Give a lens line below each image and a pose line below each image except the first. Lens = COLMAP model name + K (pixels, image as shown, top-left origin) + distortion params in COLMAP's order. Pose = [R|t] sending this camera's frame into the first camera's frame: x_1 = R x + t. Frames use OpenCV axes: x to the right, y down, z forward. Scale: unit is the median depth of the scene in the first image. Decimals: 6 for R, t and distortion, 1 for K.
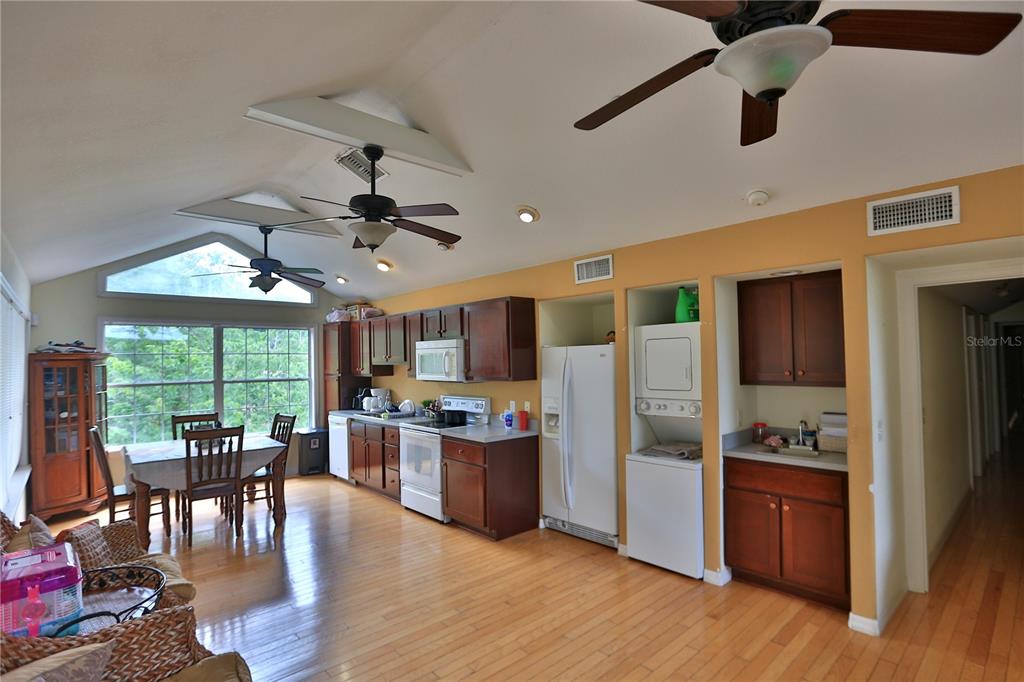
lens RADIAL K [[493.4, 0, 512.4], [0, 493.4, 343.7], [0, 0, 1]] dist [-0.031333, 0.004759]
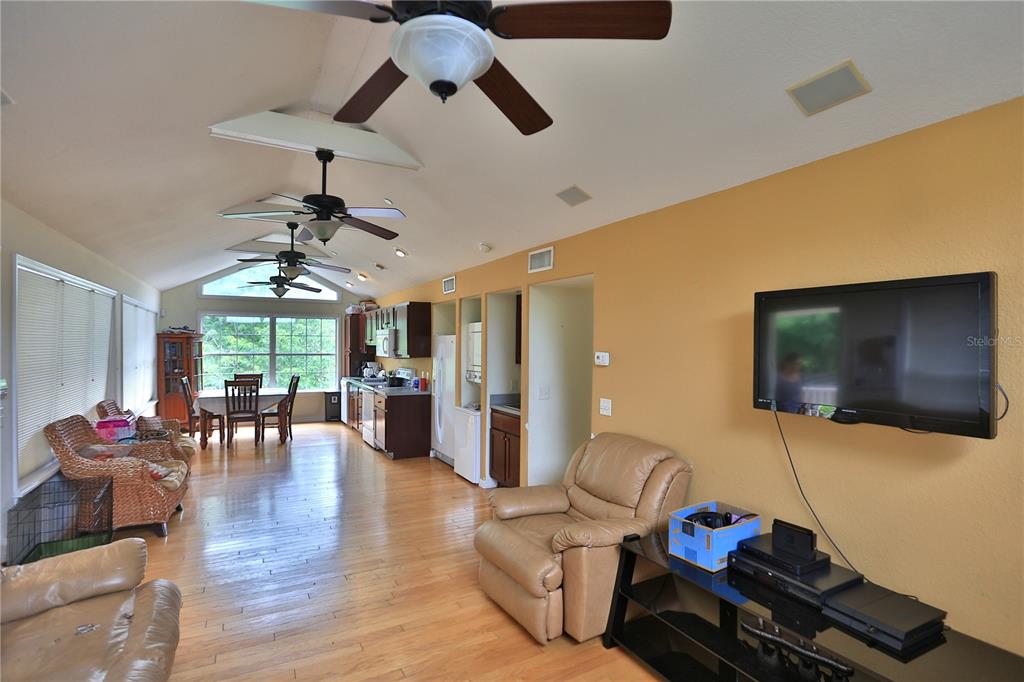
lens RADIAL K [[493.4, 0, 510.1], [0, 493.4, 341.3], [0, 0, 1]] dist [-0.031333, 0.004759]
pose [[0.970966, 0.022336, -0.238173, 0.613071], [-0.015339, 0.999396, 0.031190, -0.024229], [0.238726, -0.026631, 0.970722, -0.368177]]
